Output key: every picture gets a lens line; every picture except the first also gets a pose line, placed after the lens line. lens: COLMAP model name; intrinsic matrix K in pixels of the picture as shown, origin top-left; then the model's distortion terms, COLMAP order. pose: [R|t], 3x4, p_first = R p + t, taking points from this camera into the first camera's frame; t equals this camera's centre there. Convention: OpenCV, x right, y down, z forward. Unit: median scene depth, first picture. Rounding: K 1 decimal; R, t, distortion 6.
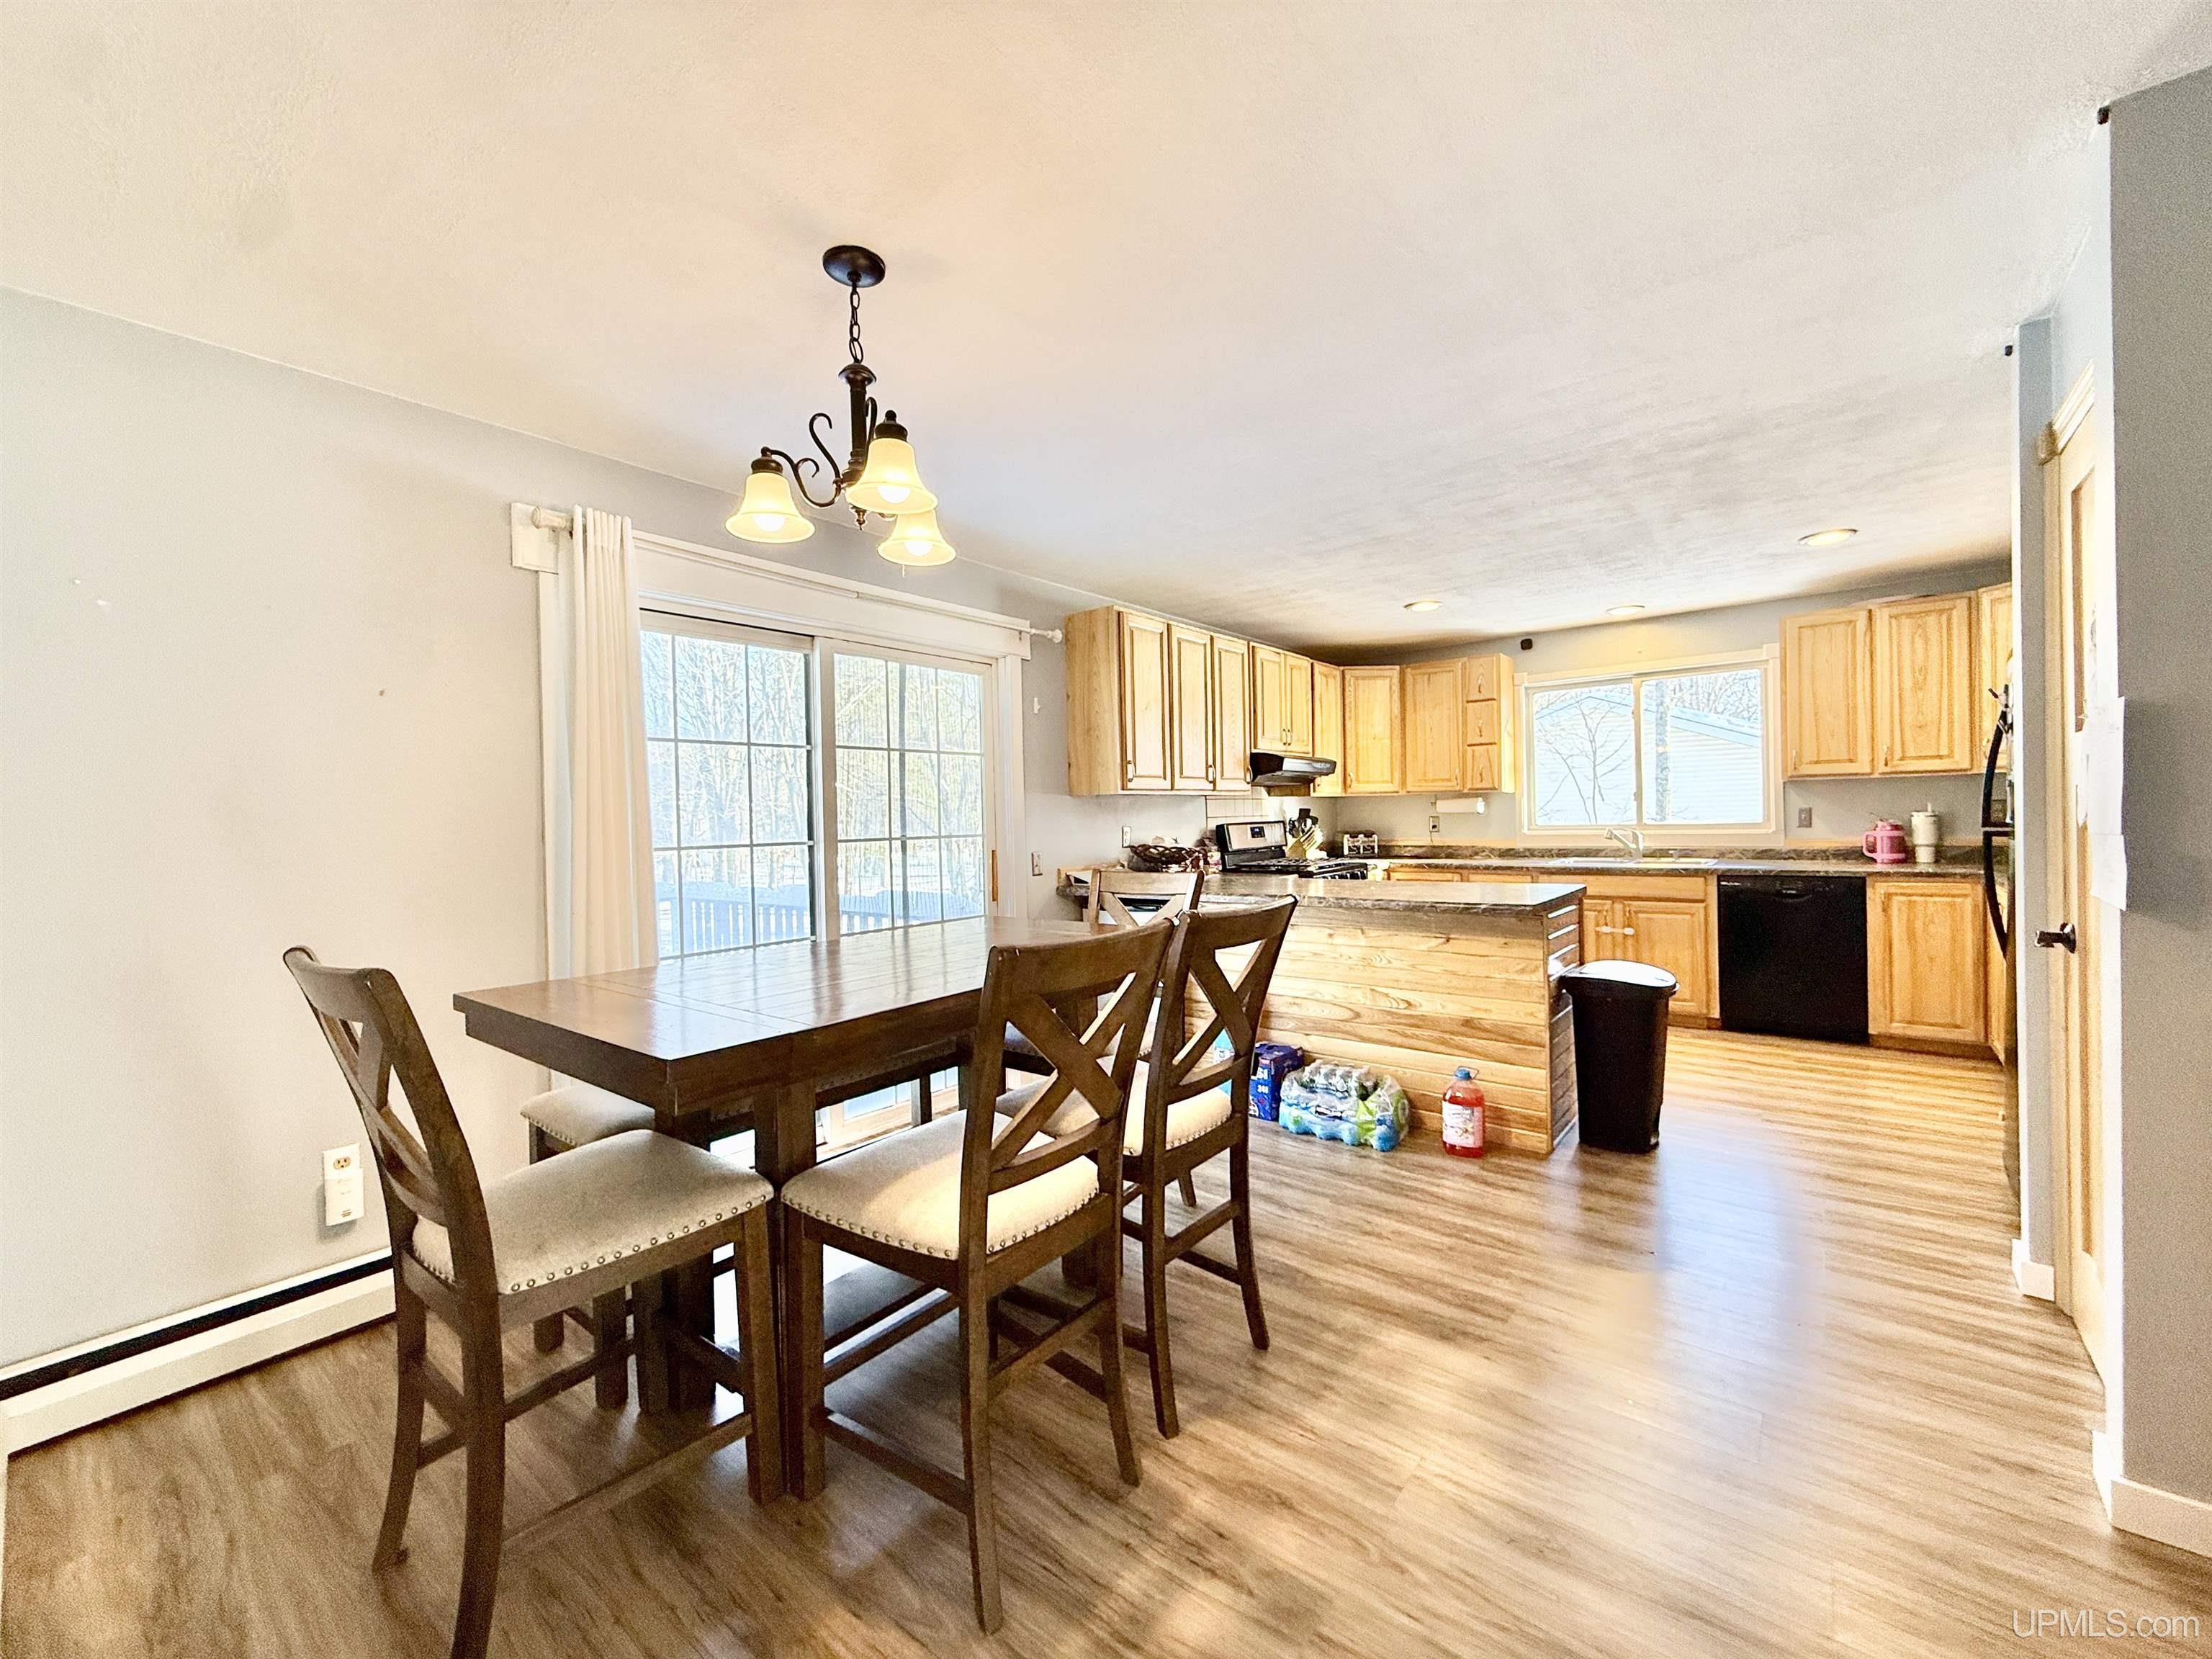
lens RADIAL K [[880.2, 0, 1105.3], [0, 880.2, 828.1], [0, 0, 1]] dist [0.000452, -0.000346]
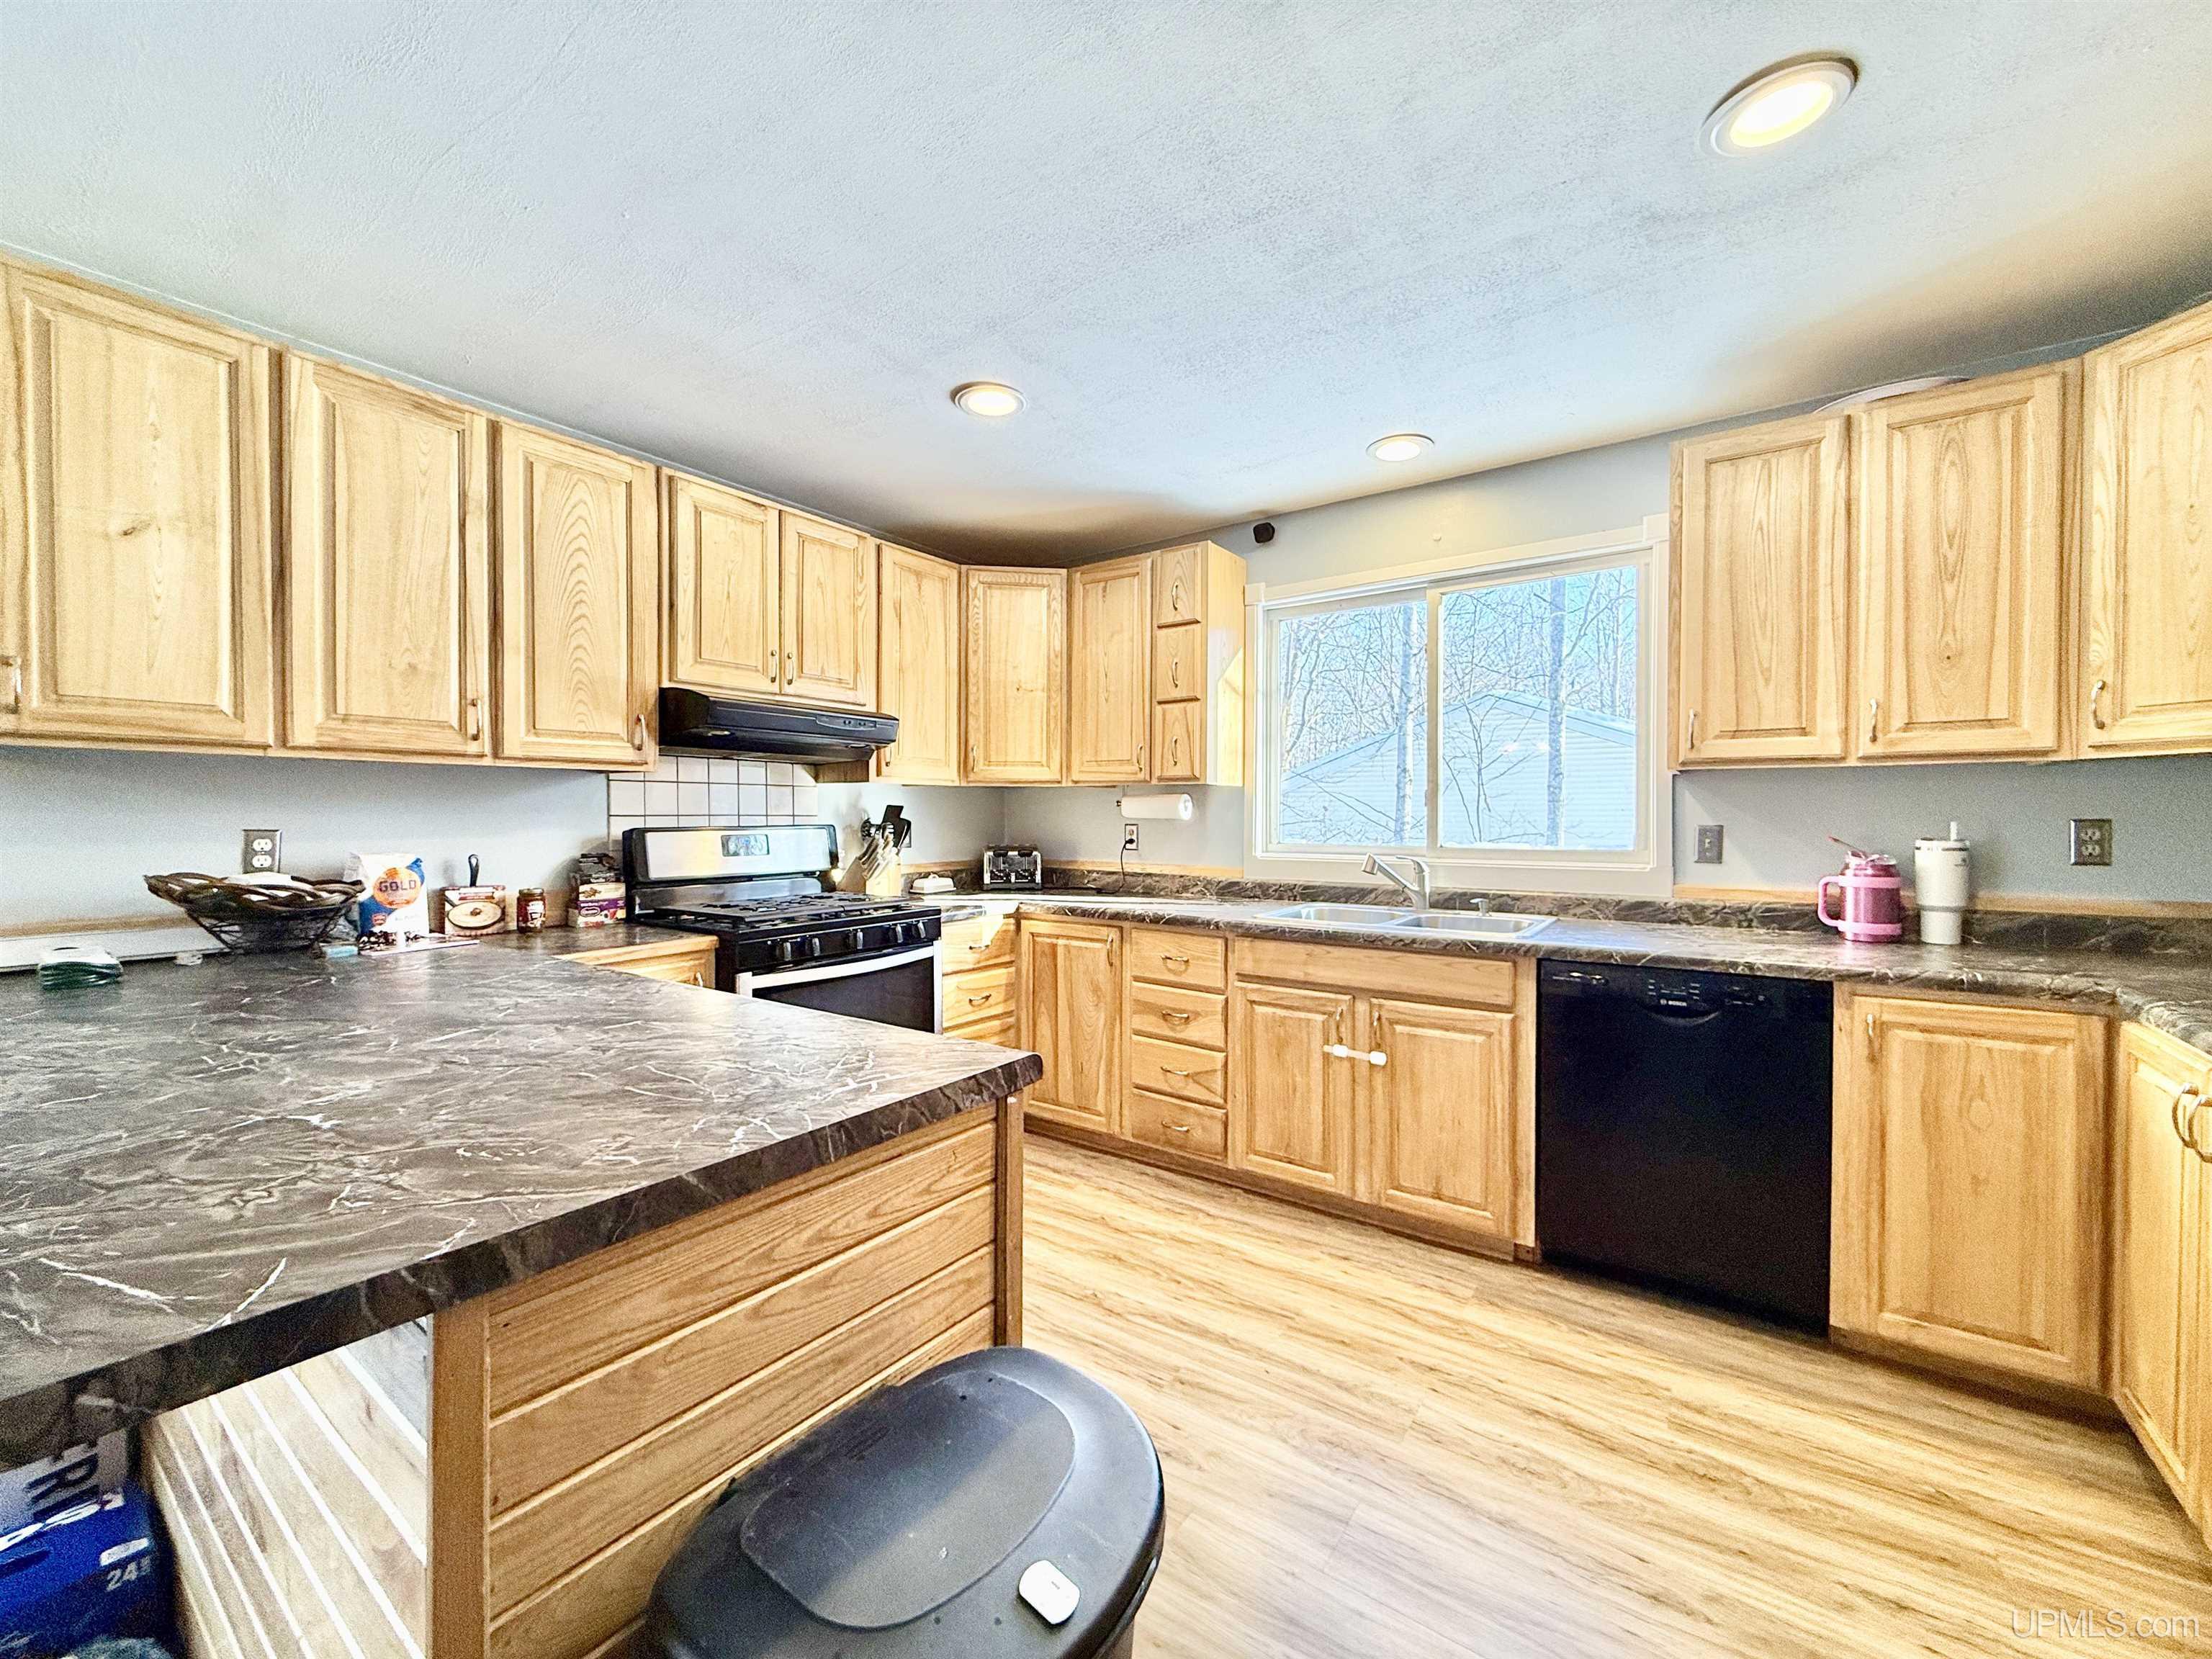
lens RADIAL K [[880.2, 0, 1103.7], [0, 880.2, 828.6], [0, 0, 1]] dist [0.000452, -0.000346]
pose [[0.997603, 0.024666, 0.064658, 0.420227], [-0.024668, 0.999695, -0.000773, -0.012677], [-0.064657, -0.000824, 0.997907, 0.524645]]
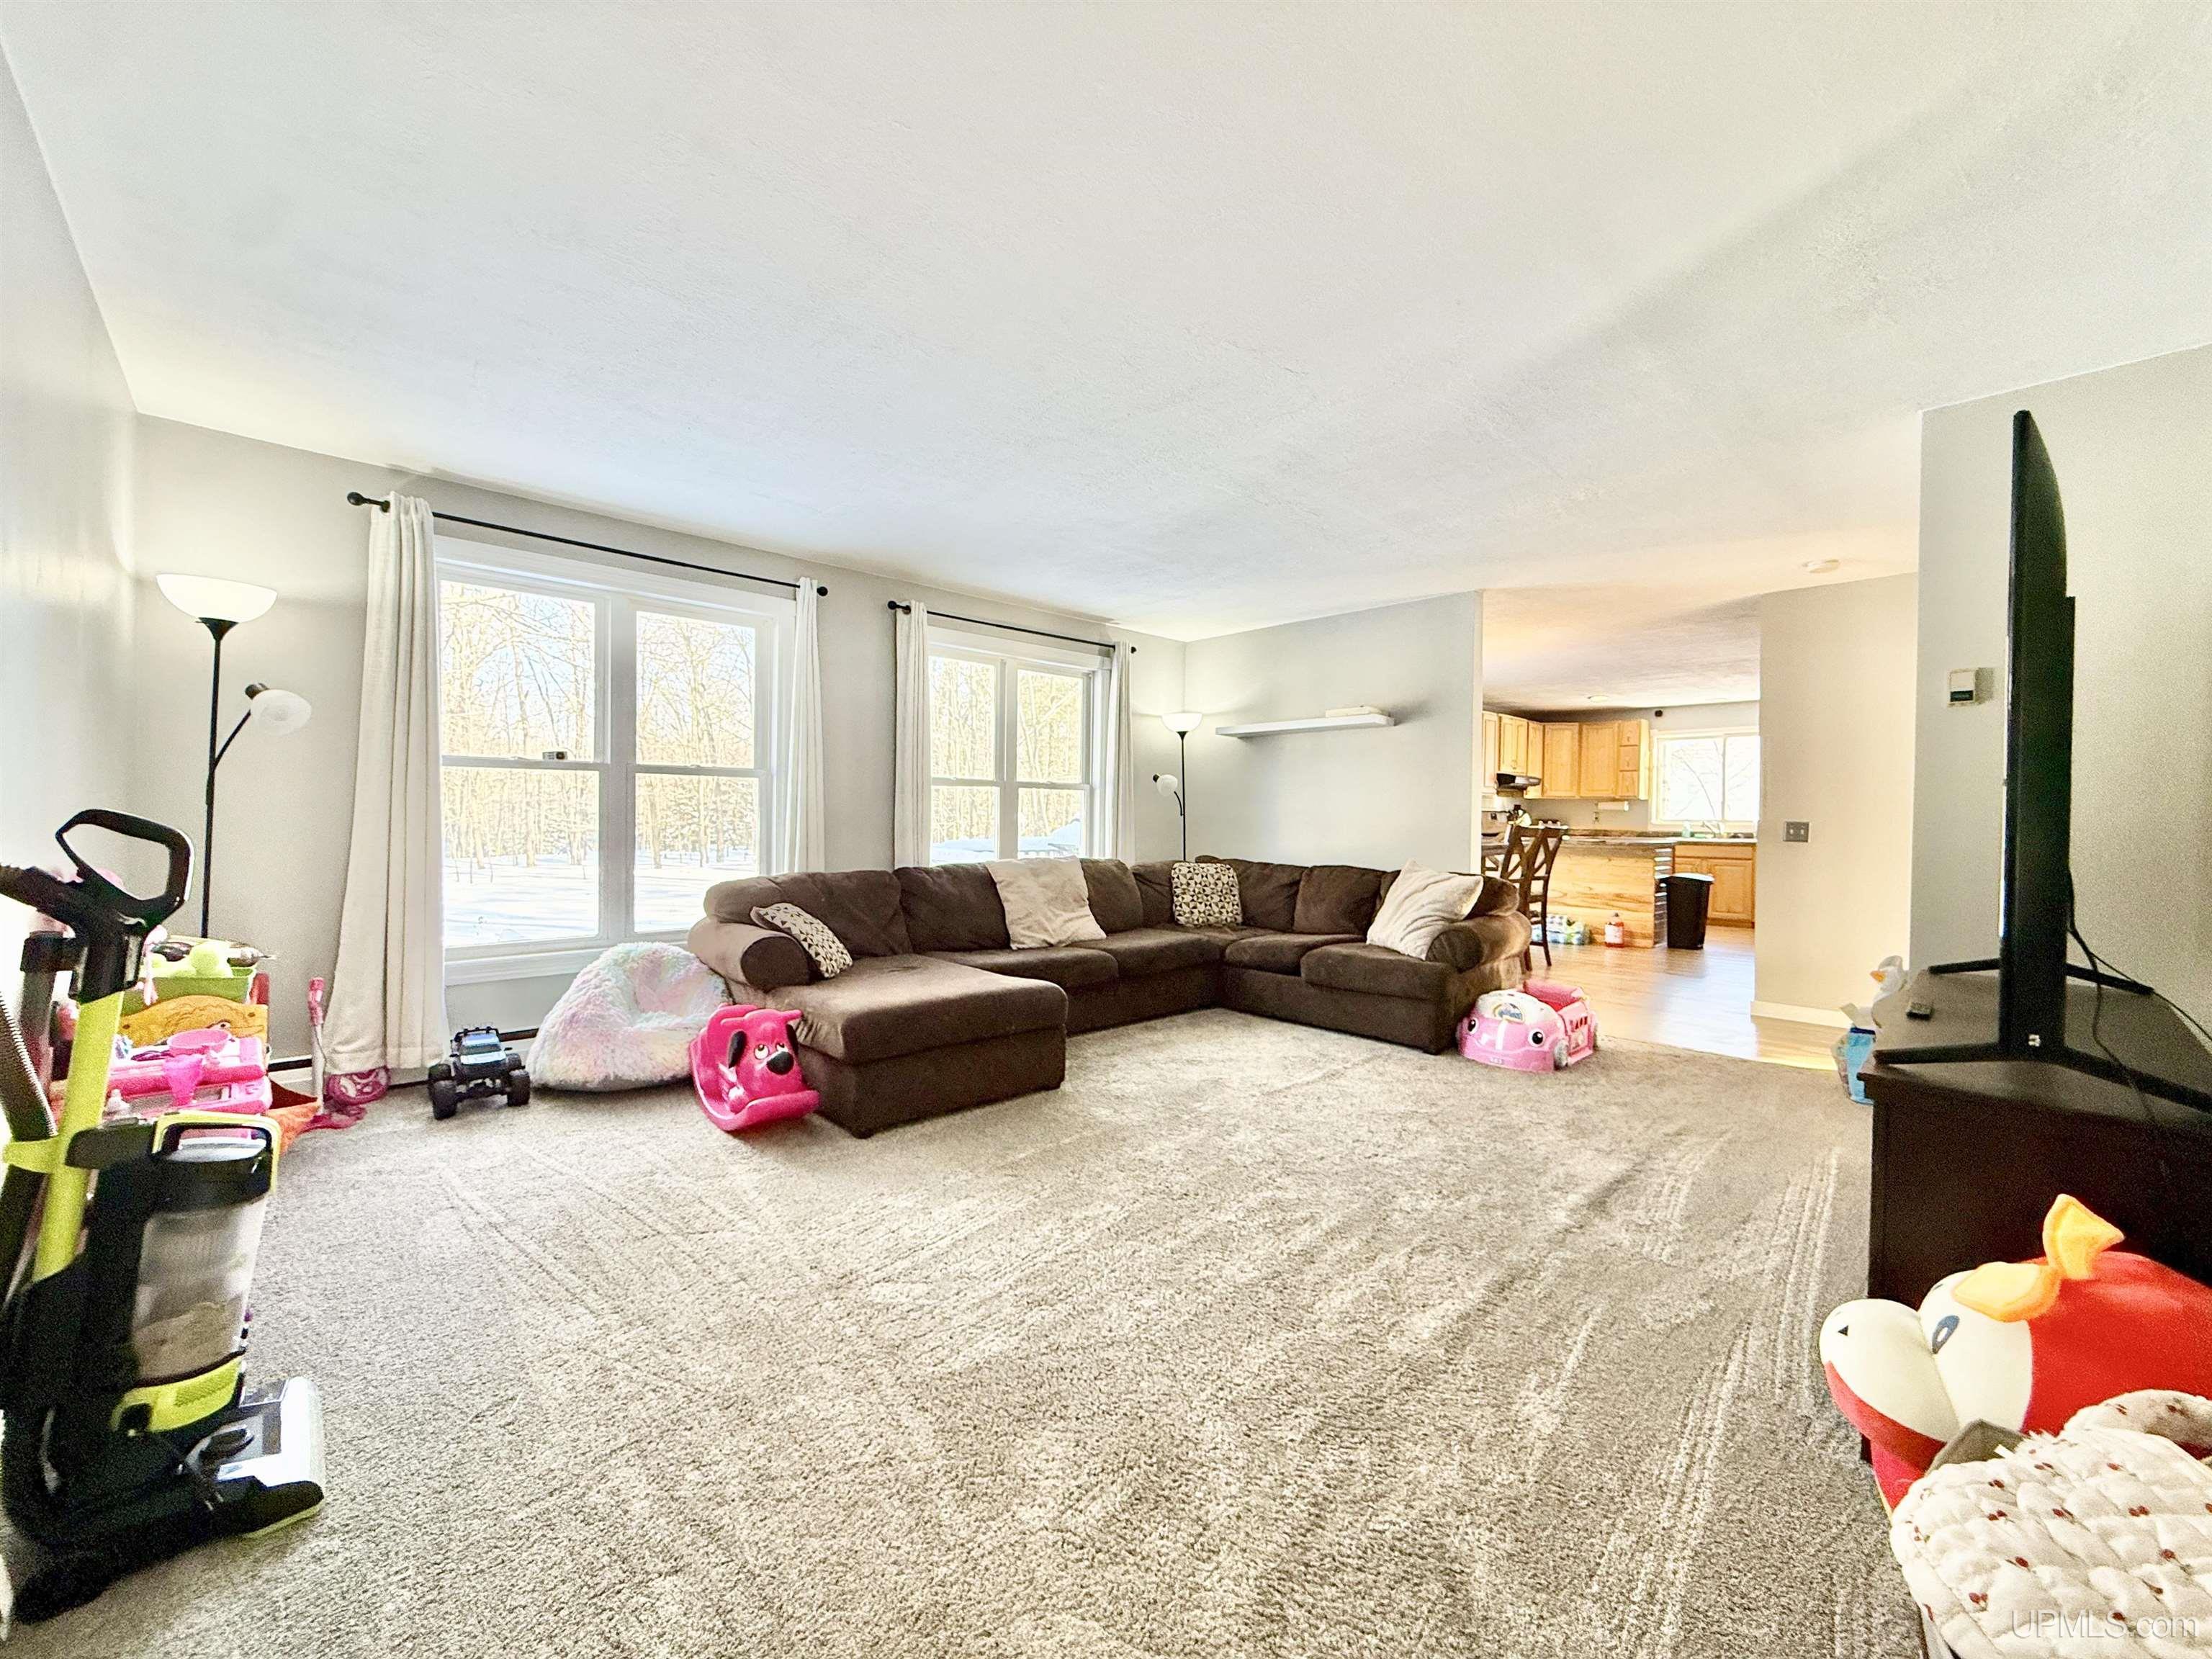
lens RADIAL K [[880.2, 0, 1109.7], [0, 880.2, 835.1], [0, 0, 1]] dist [0.000452, -0.000346]
pose [[0.991802, 0.035028, -0.122890, -0.454769], [-0.033943, 0.999364, 0.010911, 0.057954], [0.123194, -0.006650, 0.992360, -1.047745]]
